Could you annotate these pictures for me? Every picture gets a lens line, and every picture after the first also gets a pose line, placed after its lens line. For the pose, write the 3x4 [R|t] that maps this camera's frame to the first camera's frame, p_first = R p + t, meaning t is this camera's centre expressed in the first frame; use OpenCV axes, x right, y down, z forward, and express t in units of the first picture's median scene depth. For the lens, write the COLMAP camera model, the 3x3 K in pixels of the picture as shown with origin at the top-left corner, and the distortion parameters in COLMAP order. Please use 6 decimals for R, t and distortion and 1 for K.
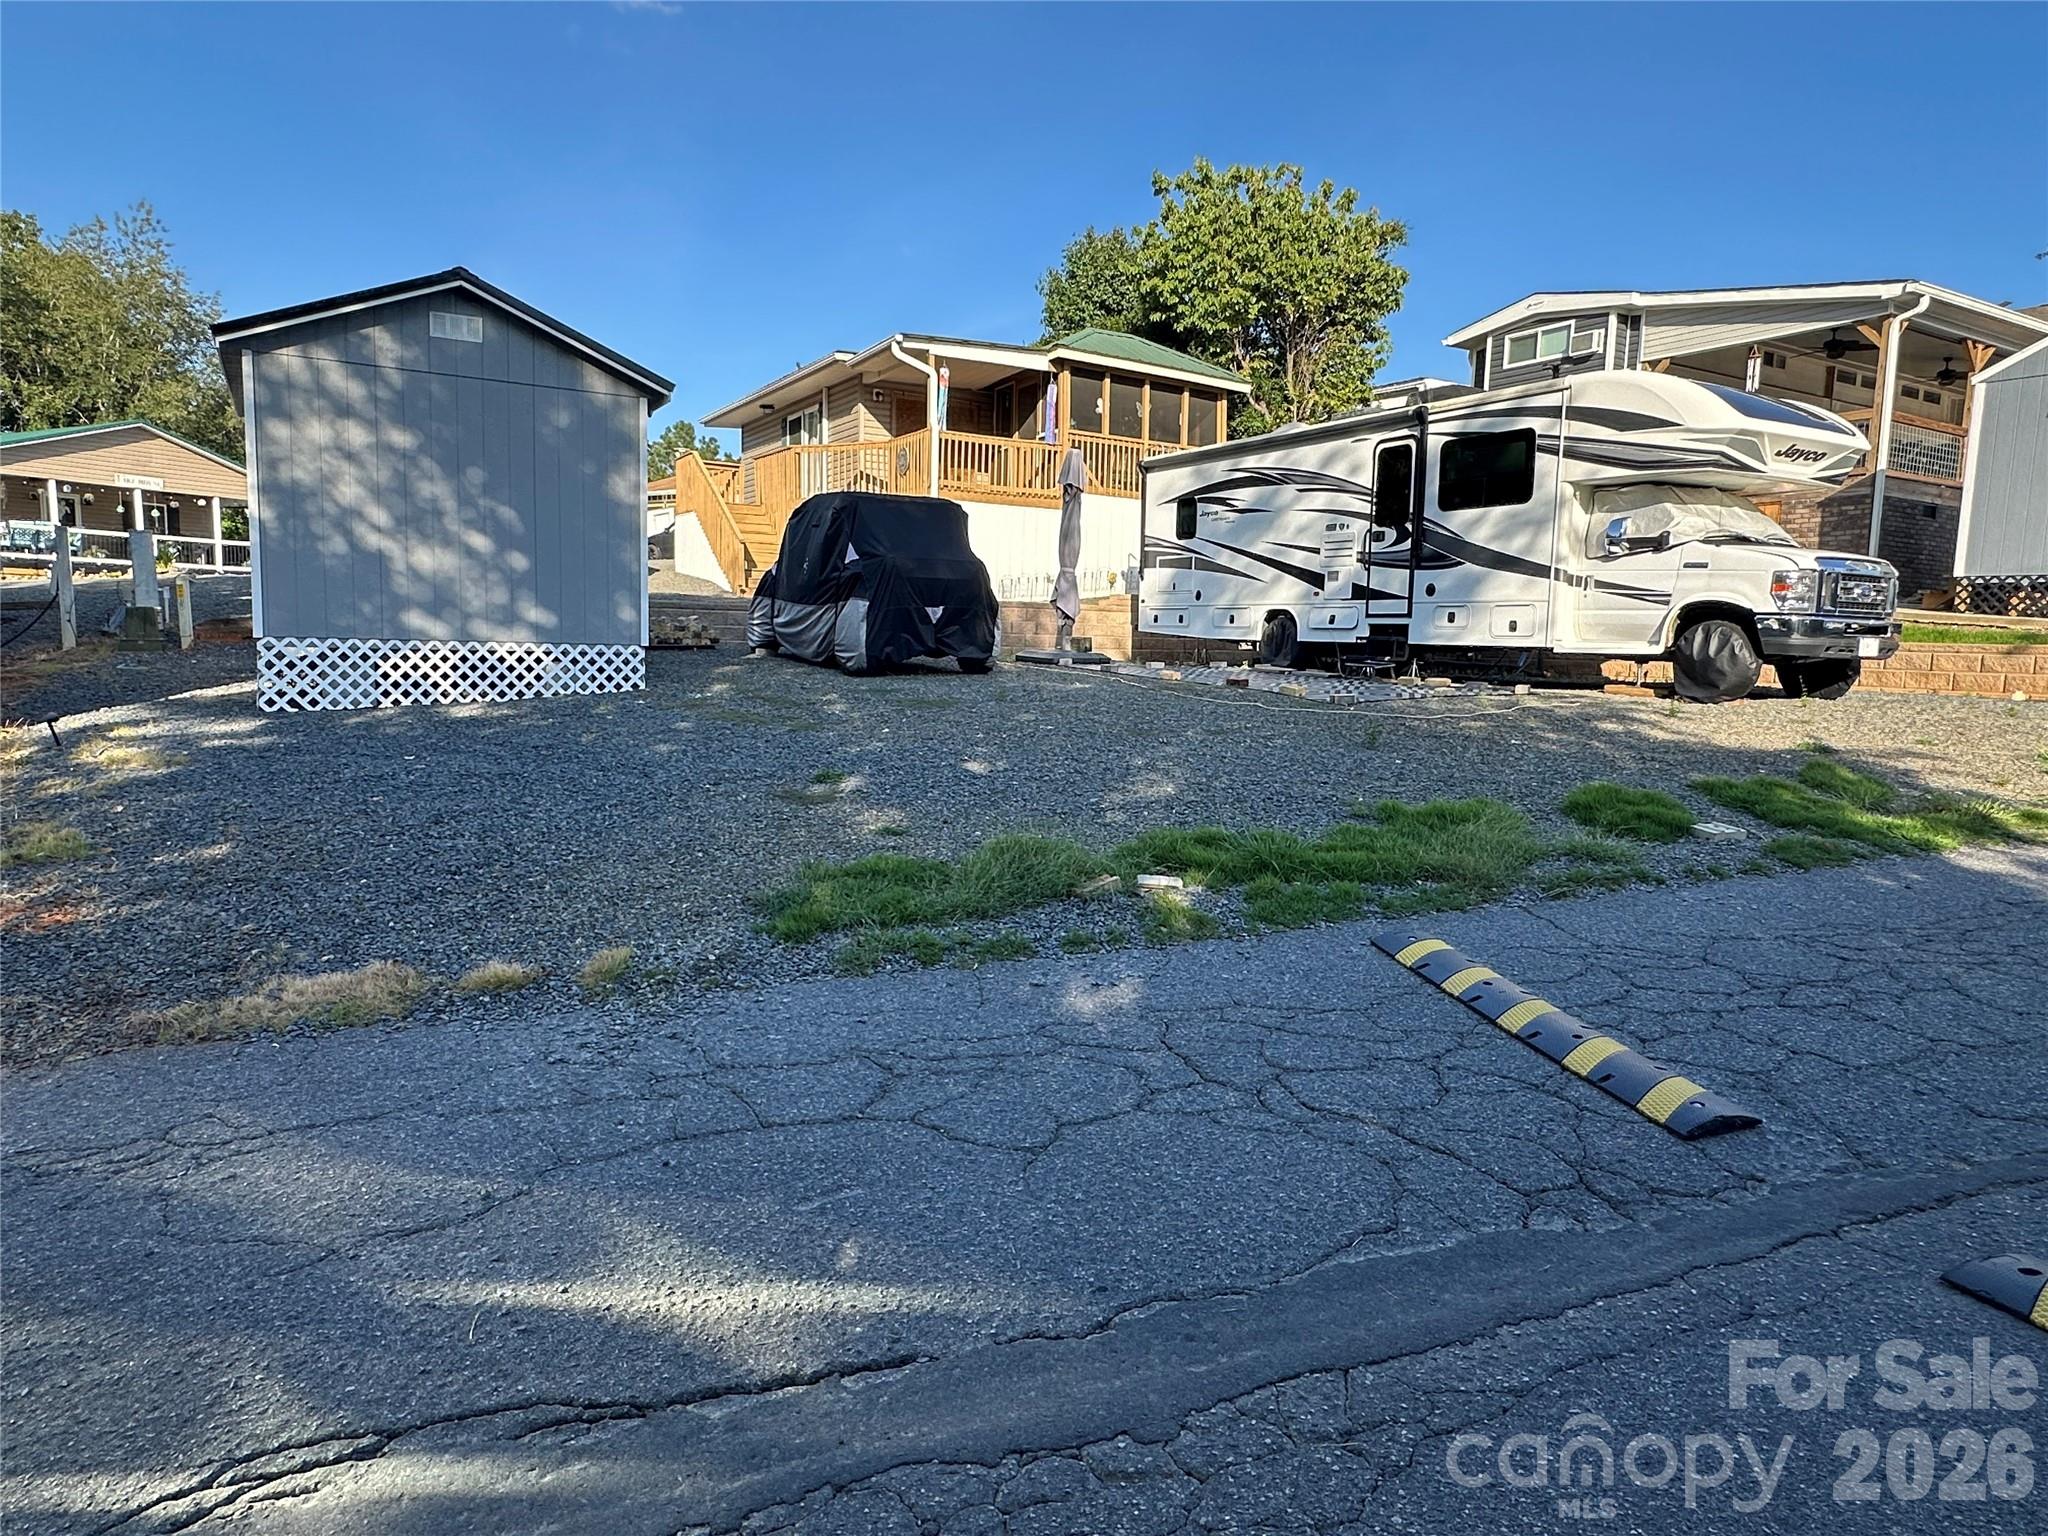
lens RADIAL K [[1220.7, 0, 1024.0], [0, 1220.7, 768.0], [0, 0, 1]] dist [-0.003254, -0.000483]
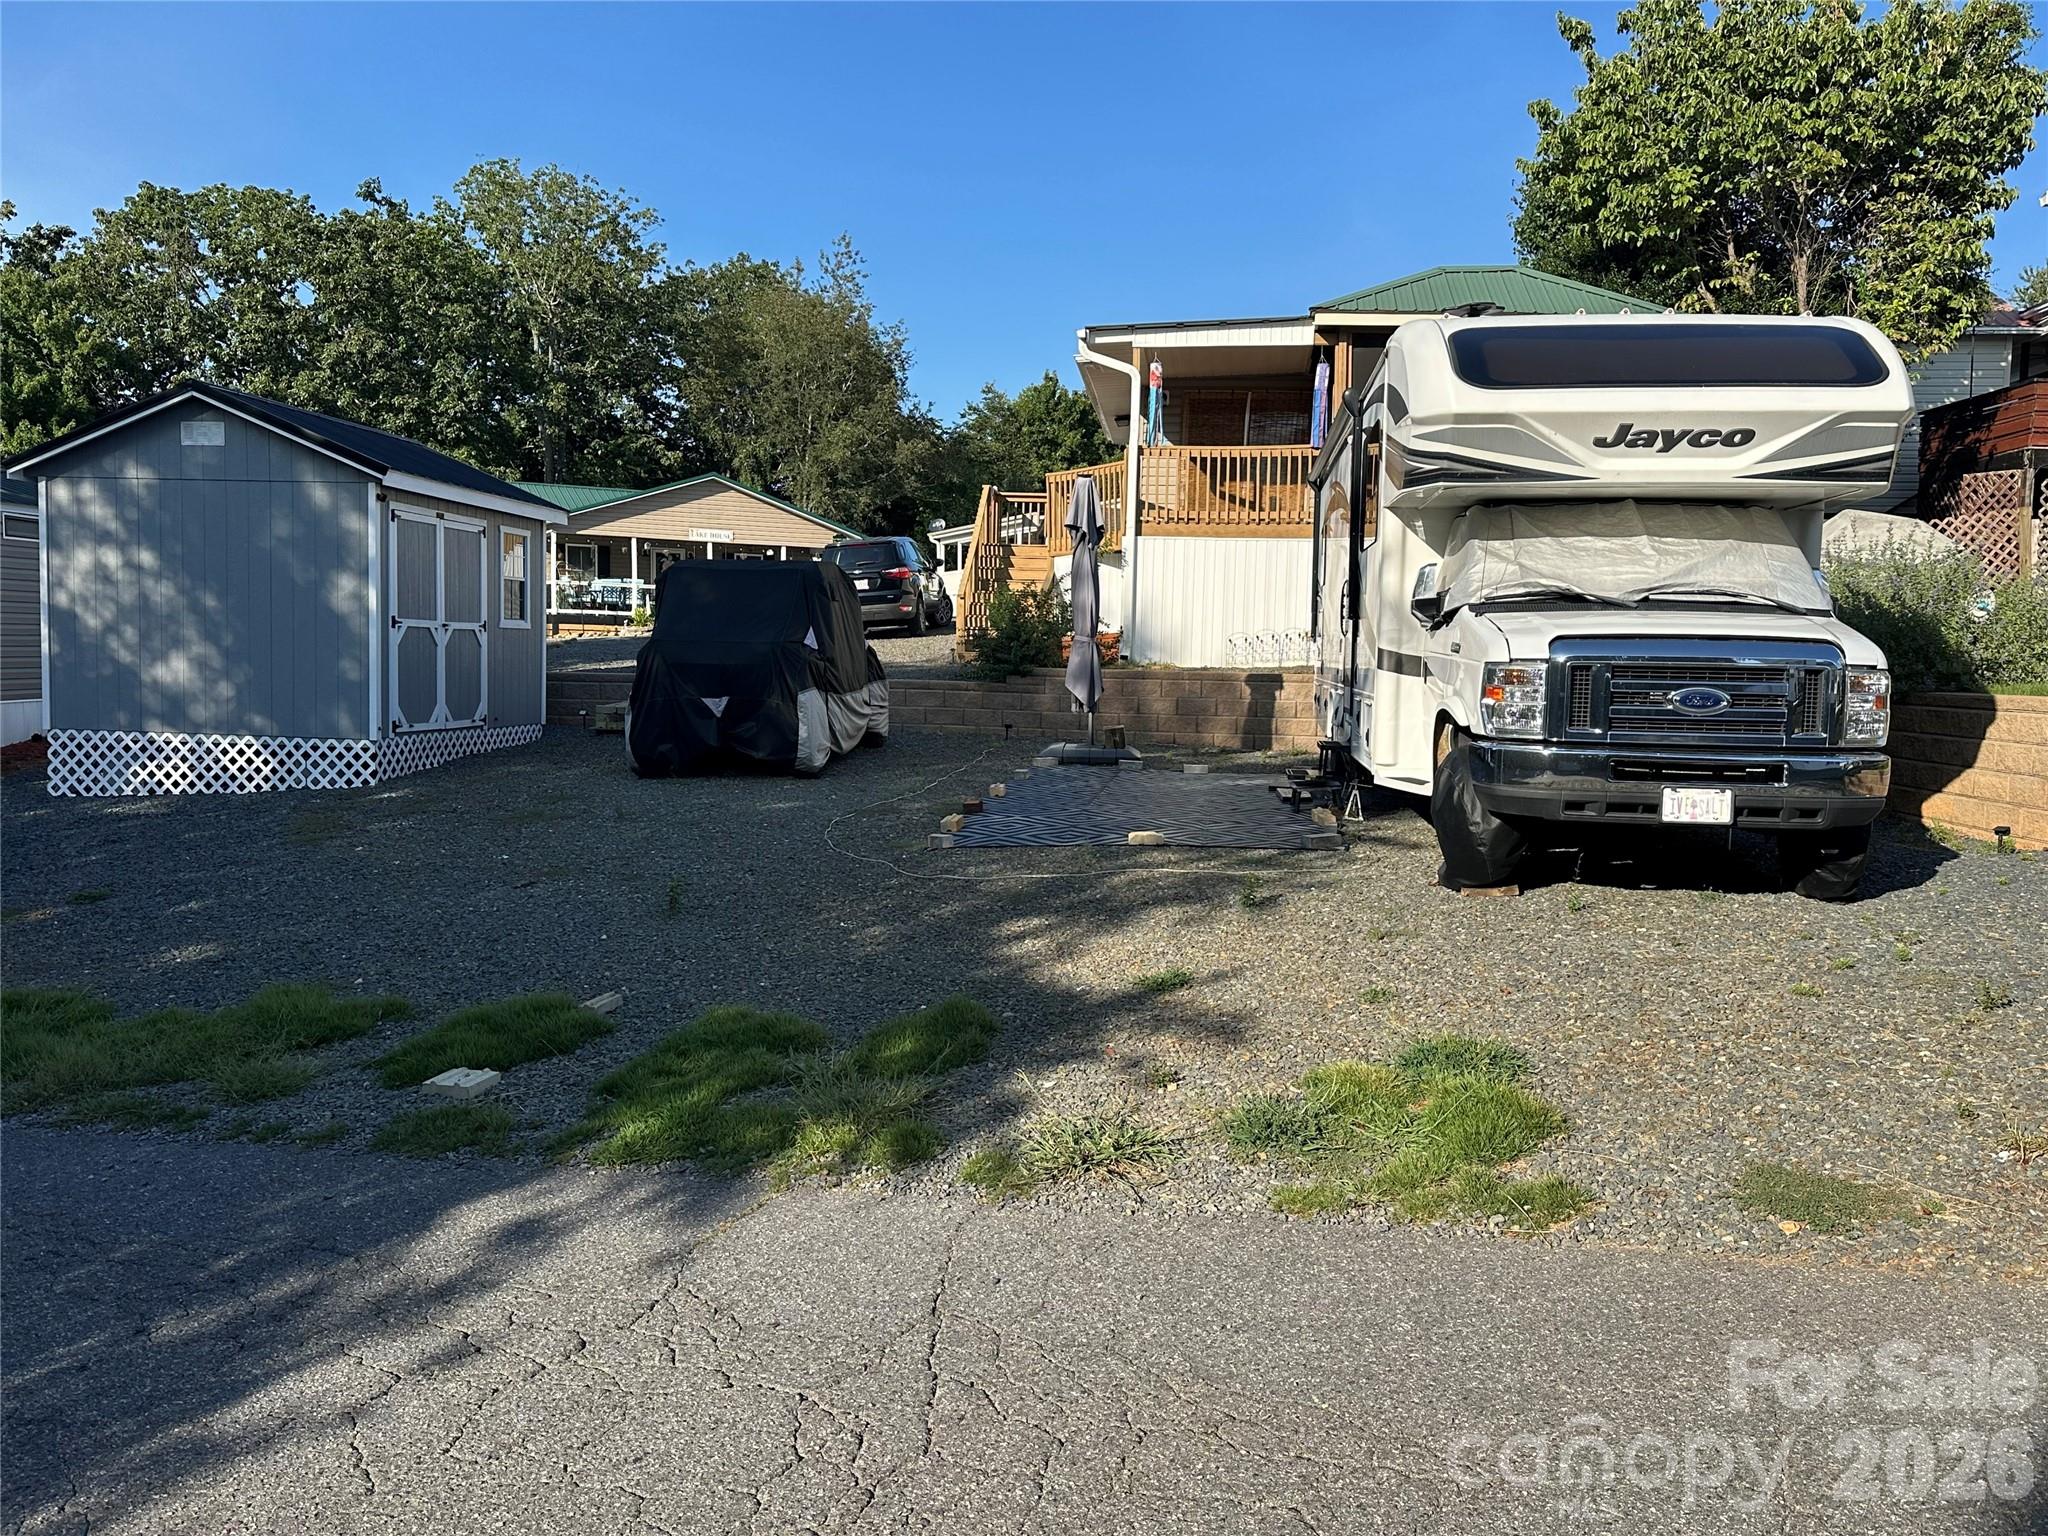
lens RADIAL K [[1639.2, 0, 1045.7], [0, 1639.2, 783.2], [0, 0, 1]] dist [0.096162, -0.148937]
pose [[0.810341, 0.040813, -0.584535, 0.733579], [-0.064808, 0.997694, -0.020183, -0.062480], [0.582363, 0.054237, 0.811117, 0.212355]]
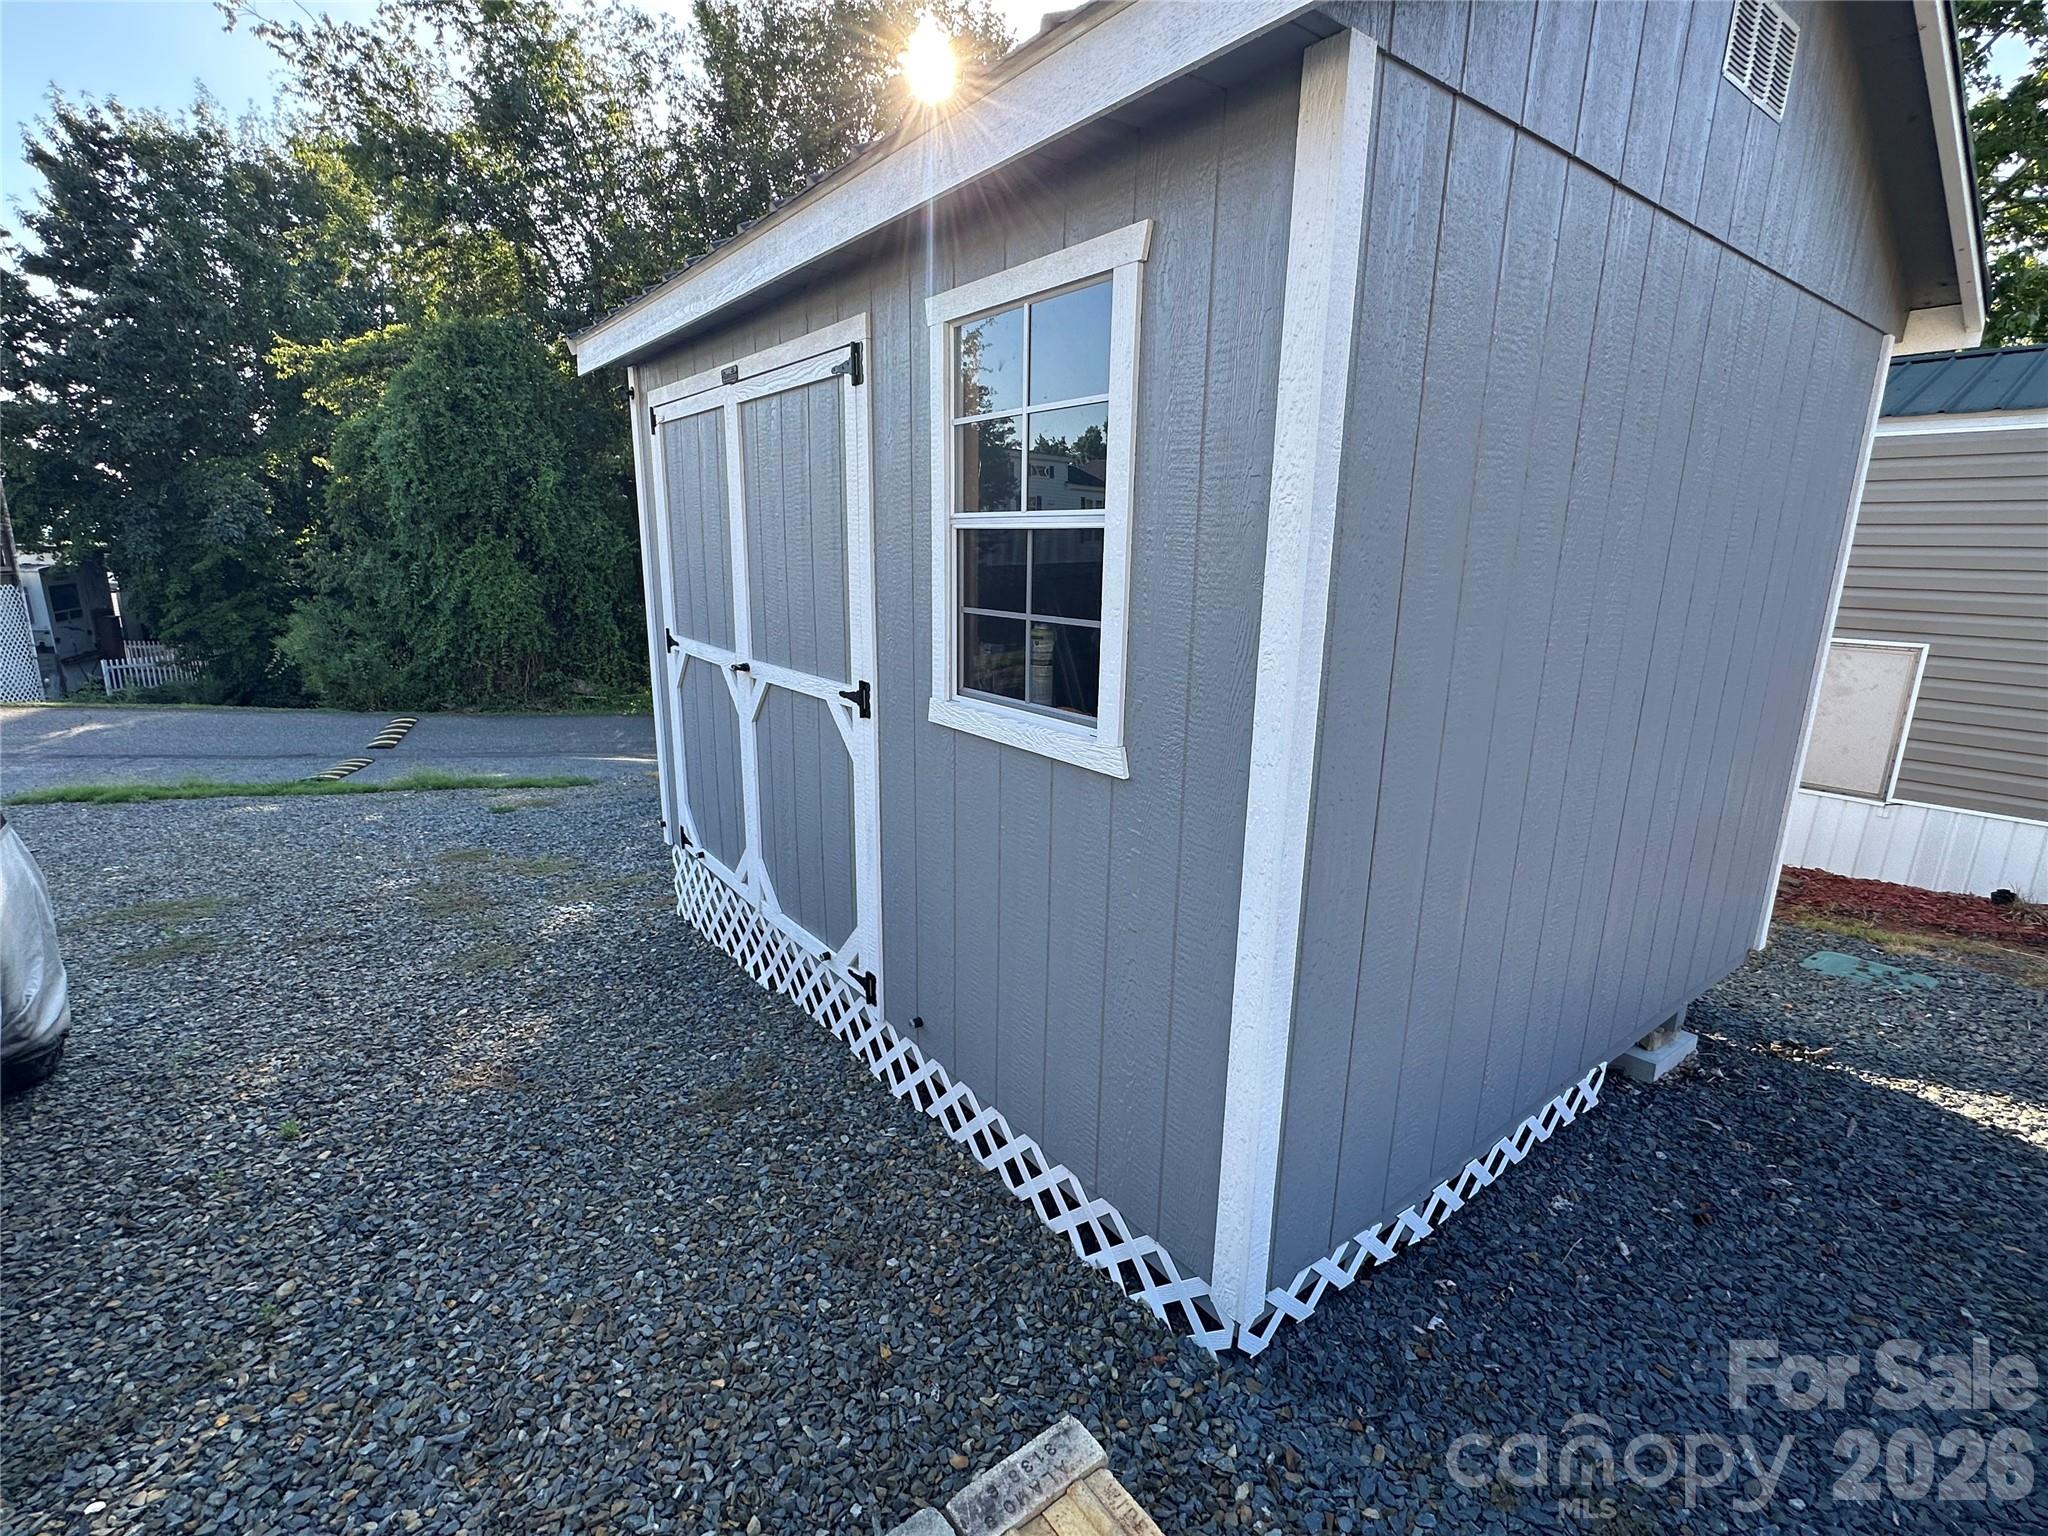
lens RADIAL K [[955.4, 0, 1024.0], [0, 955.4, 768.0], [0, 0, 1]] dist [0.000418, 0.000006]
pose [[-0.993360, -0.014570, -0.114120, -0.351585], [-0.051655, 0.942828, 0.329251, -0.235728], [0.102799, 0.332960, -0.937321, 1.178853]]
